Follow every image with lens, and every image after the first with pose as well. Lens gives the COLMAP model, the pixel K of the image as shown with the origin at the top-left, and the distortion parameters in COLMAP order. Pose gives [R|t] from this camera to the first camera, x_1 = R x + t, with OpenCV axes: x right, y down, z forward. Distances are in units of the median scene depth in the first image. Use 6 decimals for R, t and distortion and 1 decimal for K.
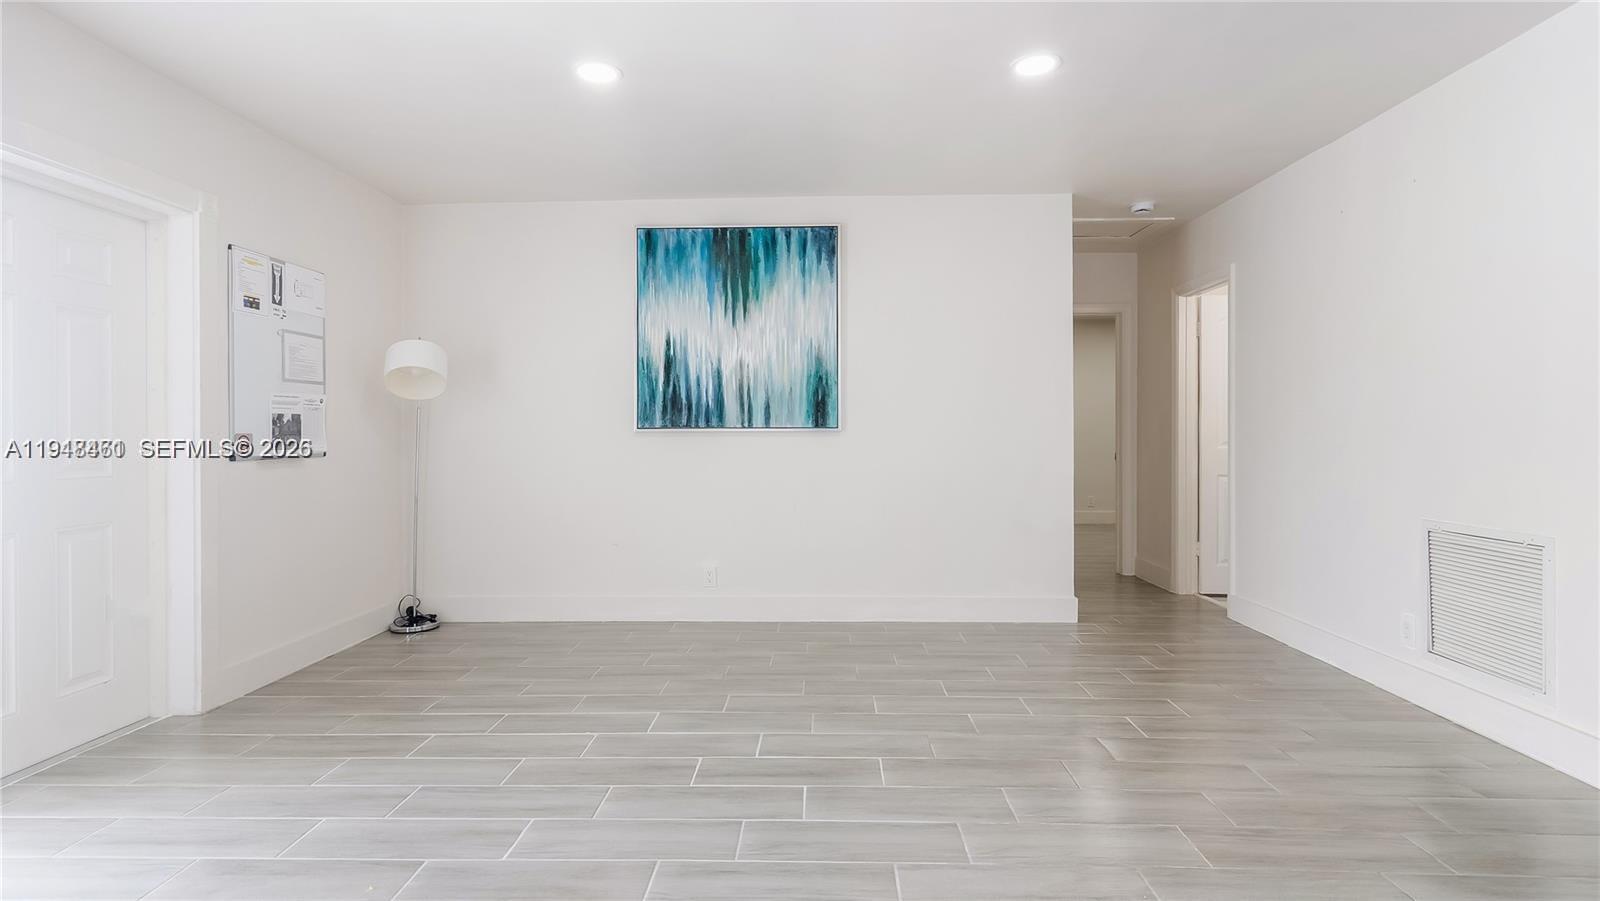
lens RADIAL K [[743.5, 0, 807.3], [0, 743.5, 443.6], [0, 0, 1]] dist [-0.003803, 0.000195]
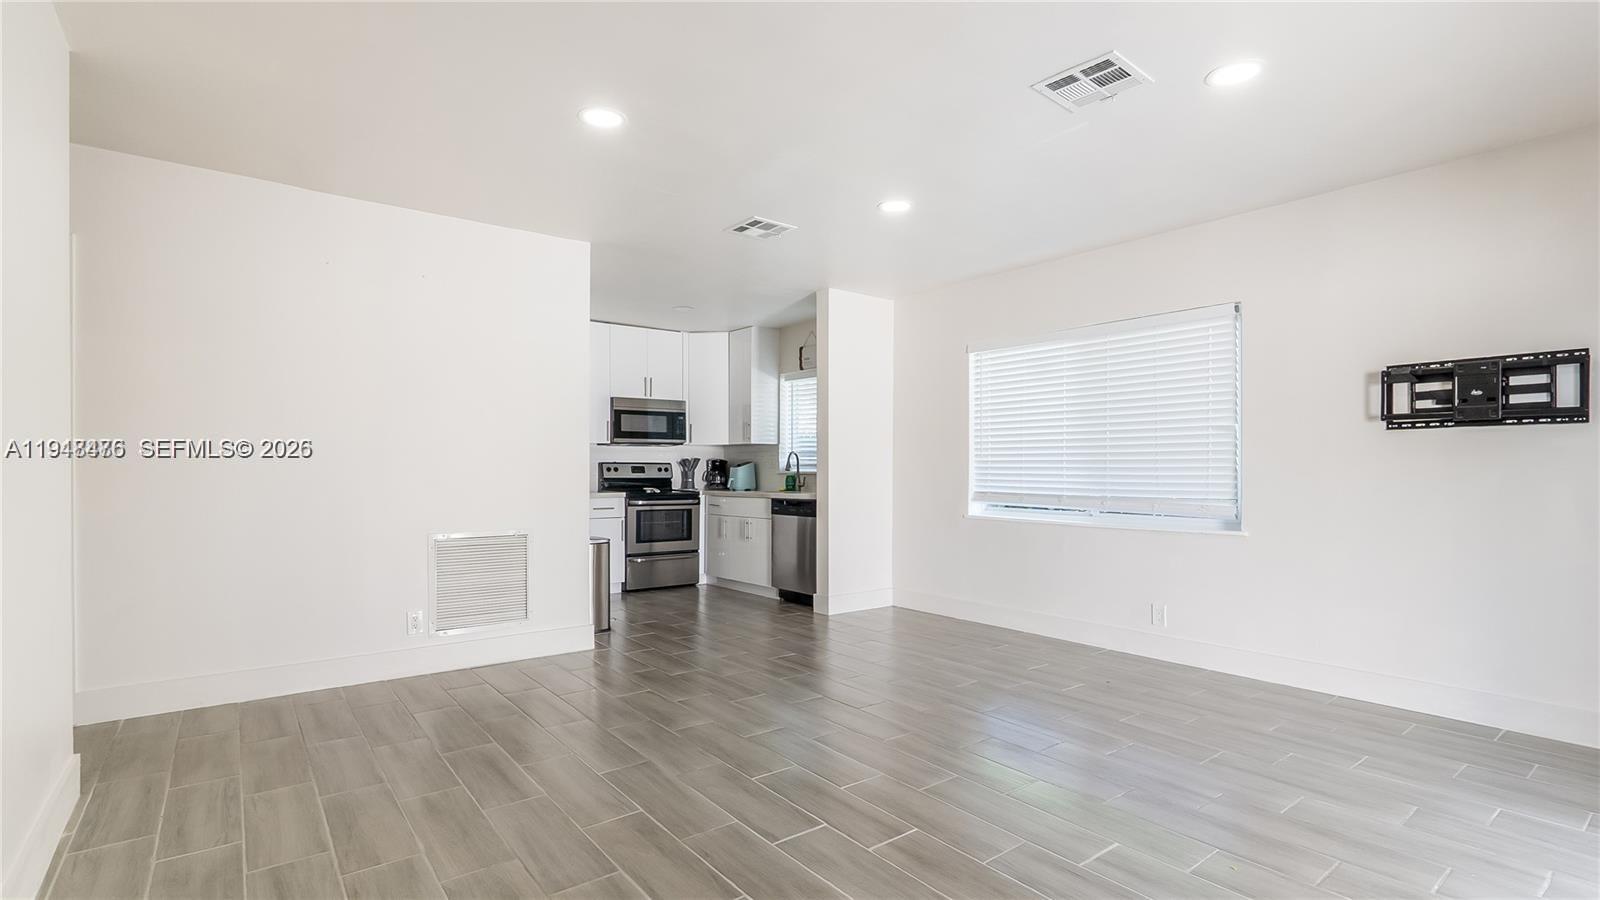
lens RADIAL K [[742.1, 0, 801.5], [0, 742.1, 469.4], [0, 0, 1]] dist [-0.000806, -0.000071]
pose [[-0.626735, -0.000413, 0.779232, -0.440110], [0.009410, 0.999923, 0.008098, -0.012868], [-0.779175, 0.012408, -0.626683, 0.923668]]
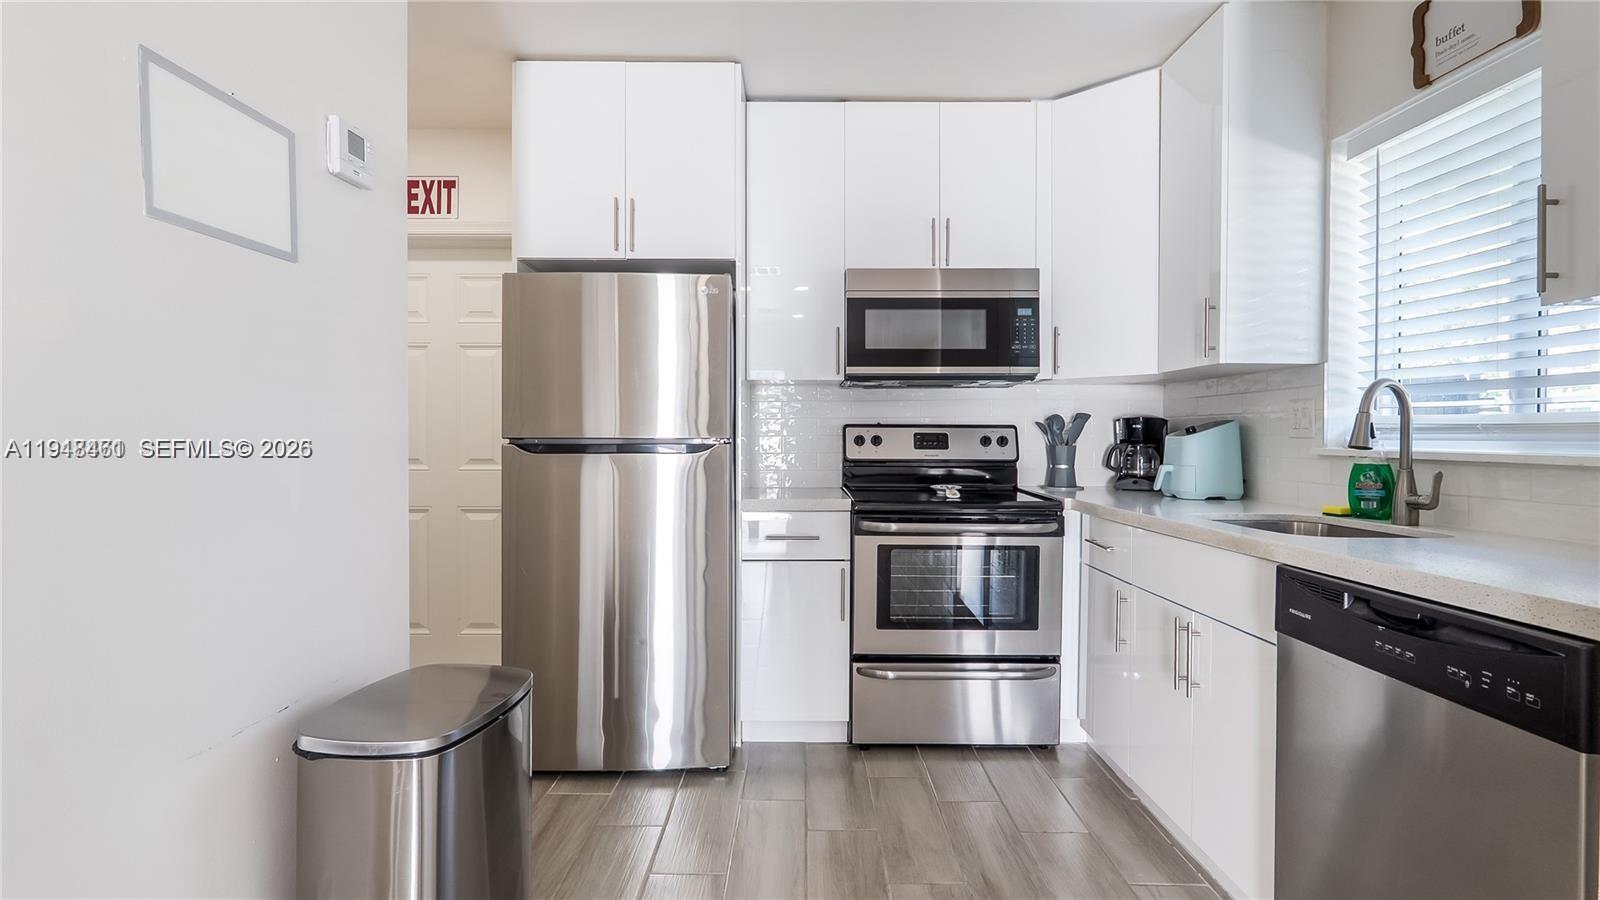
lens RADIAL K [[743.5, 0, 807.3], [0, 743.5, 443.1], [0, 0, 1]] dist [-0.003803, 0.000195]
pose [[-0.032031, -0.010778, 0.999429, 0.402376], [0.010490, 0.999883, 0.011119, -0.009190], [-0.999432, 0.010840, -0.031914, 0.280595]]
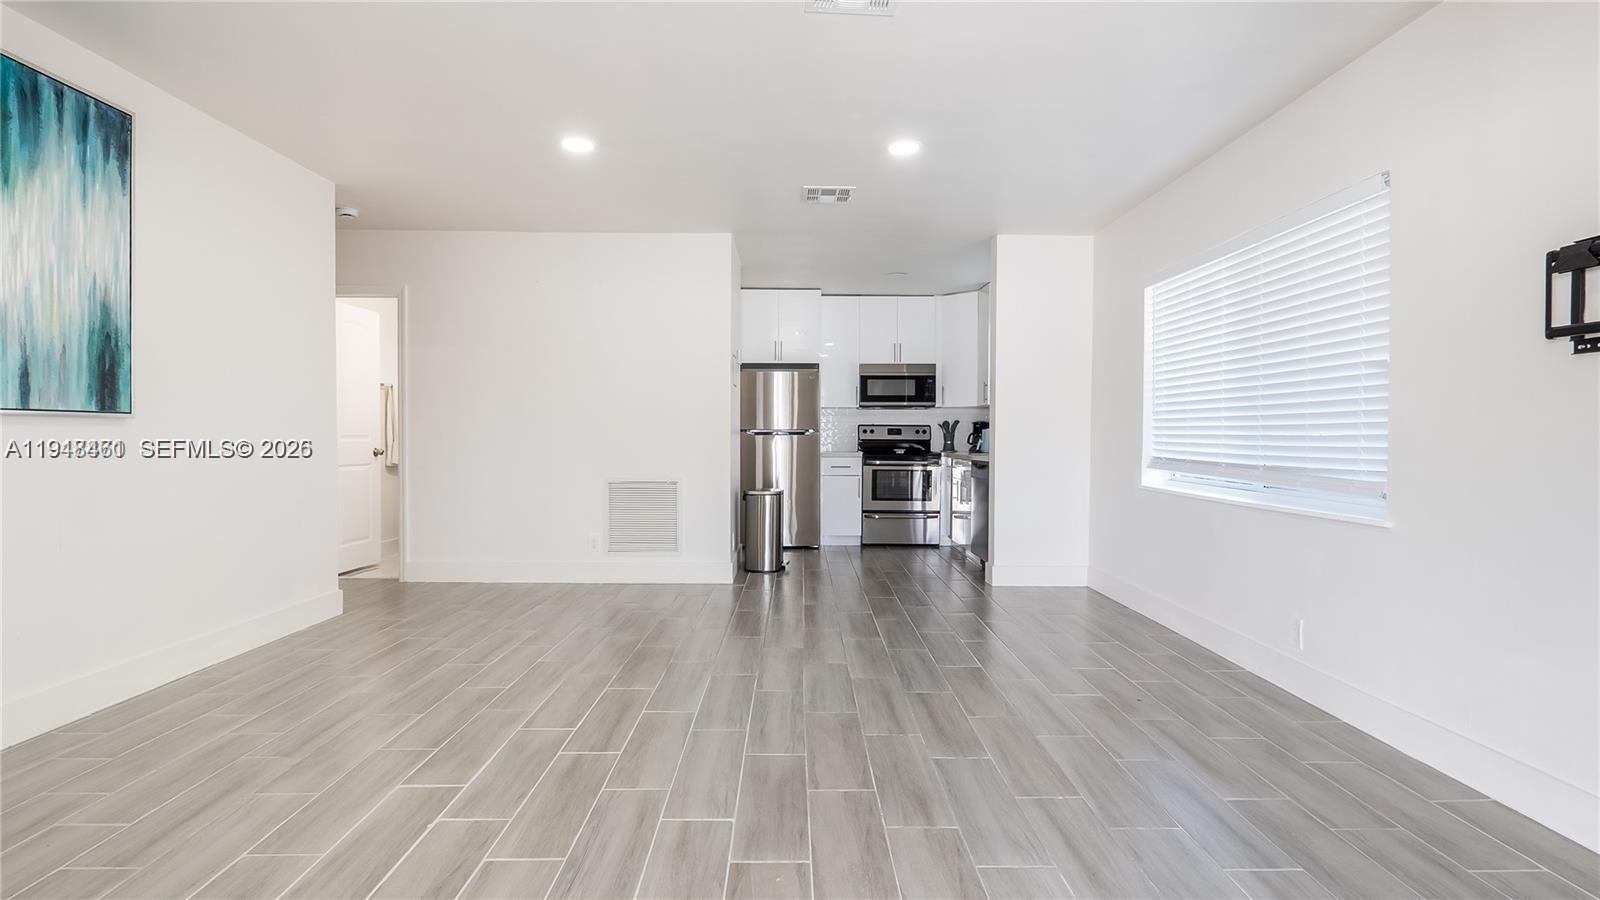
lens RADIAL K [[736.4, 0, 805.4], [0, 736.4, 440.8], [0, 0, 1]] dist [-0.003813, 0.001077]
pose [[-0.032245, -0.008593, 0.999443, -0.650302], [0.007962, 0.999929, 0.008854, 0.002894], [-0.999448, 0.008243, -0.032174, 0.408618]]
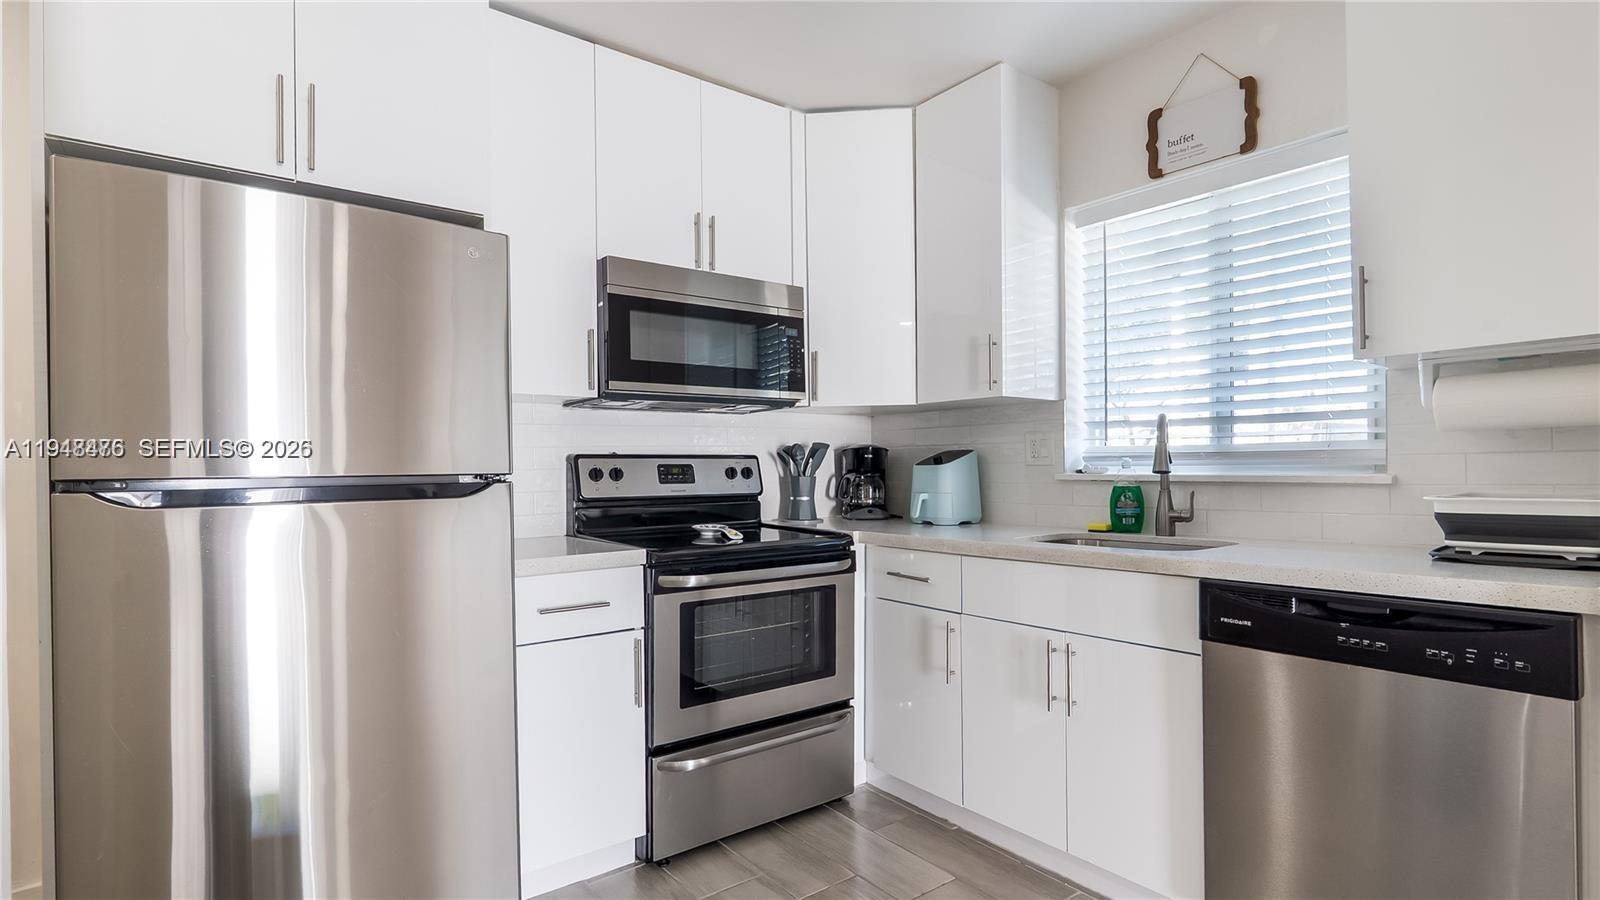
lens RADIAL K [[764.2, 0, 815.2], [0, 764.2, 464.8], [0, 0, 1]] dist [-0.001571, 0.000033]
pose [[-0.628863, 0.007596, 0.777479, 0.565450], [0.019200, 0.999799, 0.005762, -0.011023], [-0.777279, 0.018551, -0.628883, 0.454211]]
